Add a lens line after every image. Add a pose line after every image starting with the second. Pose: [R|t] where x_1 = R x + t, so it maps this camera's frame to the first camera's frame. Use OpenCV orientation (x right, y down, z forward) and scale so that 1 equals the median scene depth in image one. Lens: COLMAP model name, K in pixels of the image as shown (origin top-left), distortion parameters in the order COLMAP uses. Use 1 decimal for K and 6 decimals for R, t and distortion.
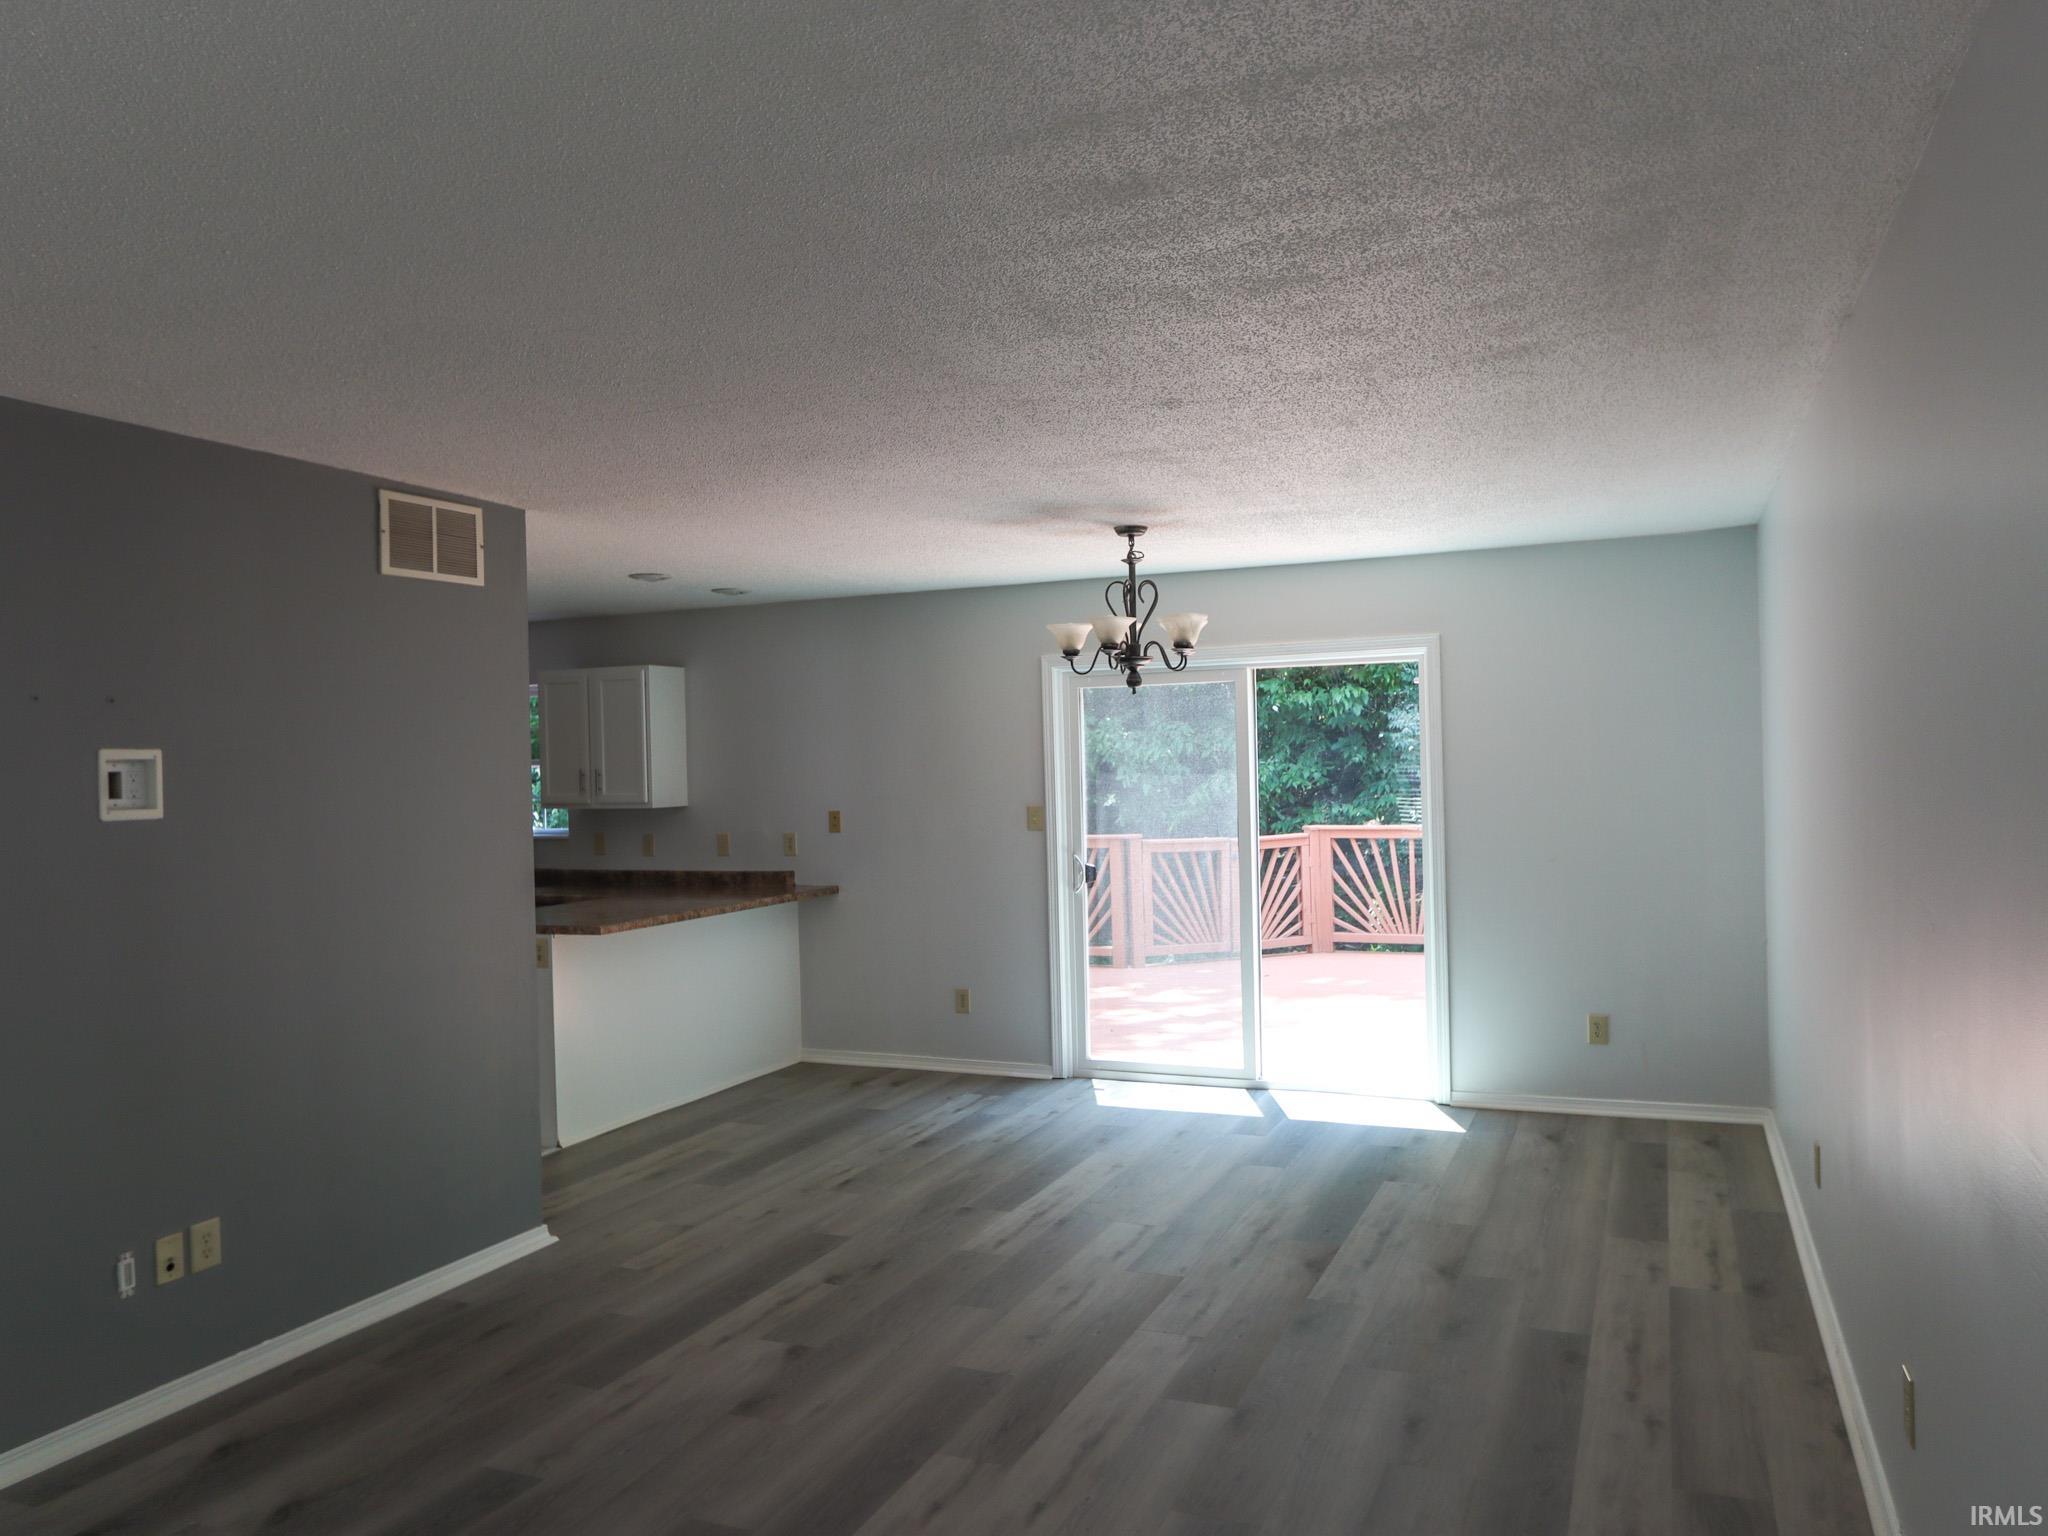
lens RADIAL K [[1459.6, 0, 1024.0], [0, 1459.6, 768.0], [0, 0, 1]] dist [0.002465, 0.003116]
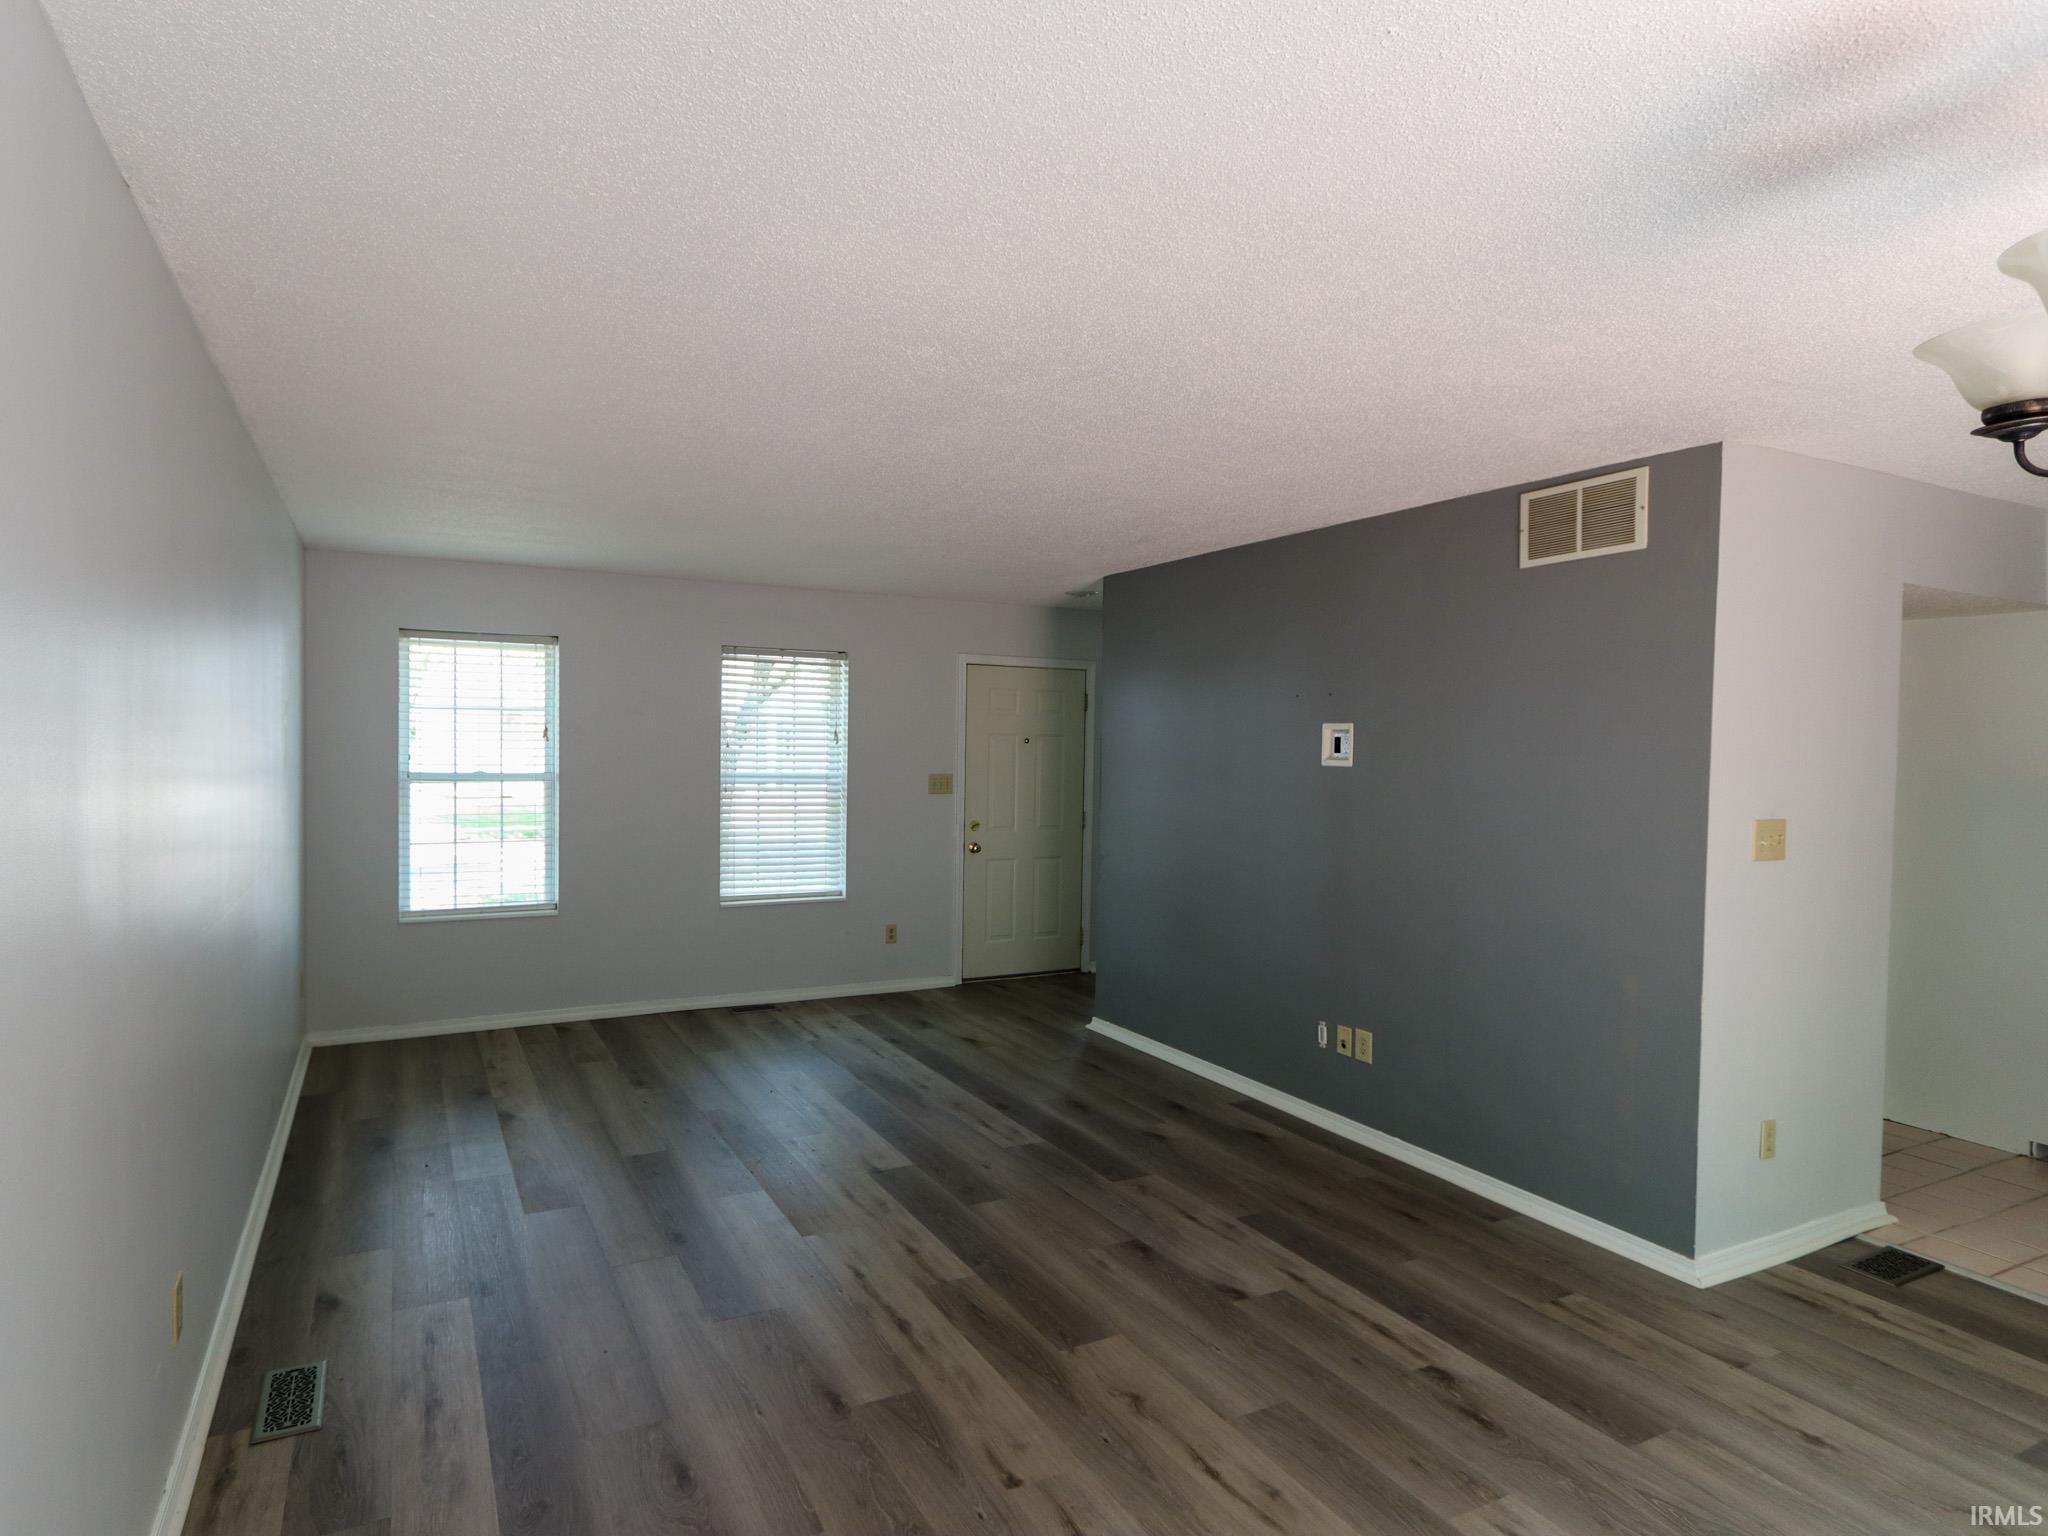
lens RADIAL K [[1053.9, 0, 909.3], [0, 1053.9, 772.0], [0, 0, 1]] dist [0.001786, 0.001005]
pose [[-0.649793, 0.037061, -0.759207, 0.506909], [-0.001088, 0.998764, 0.049686, -0.013738], [0.760111, 0.033112, -0.648950, 1.174876]]
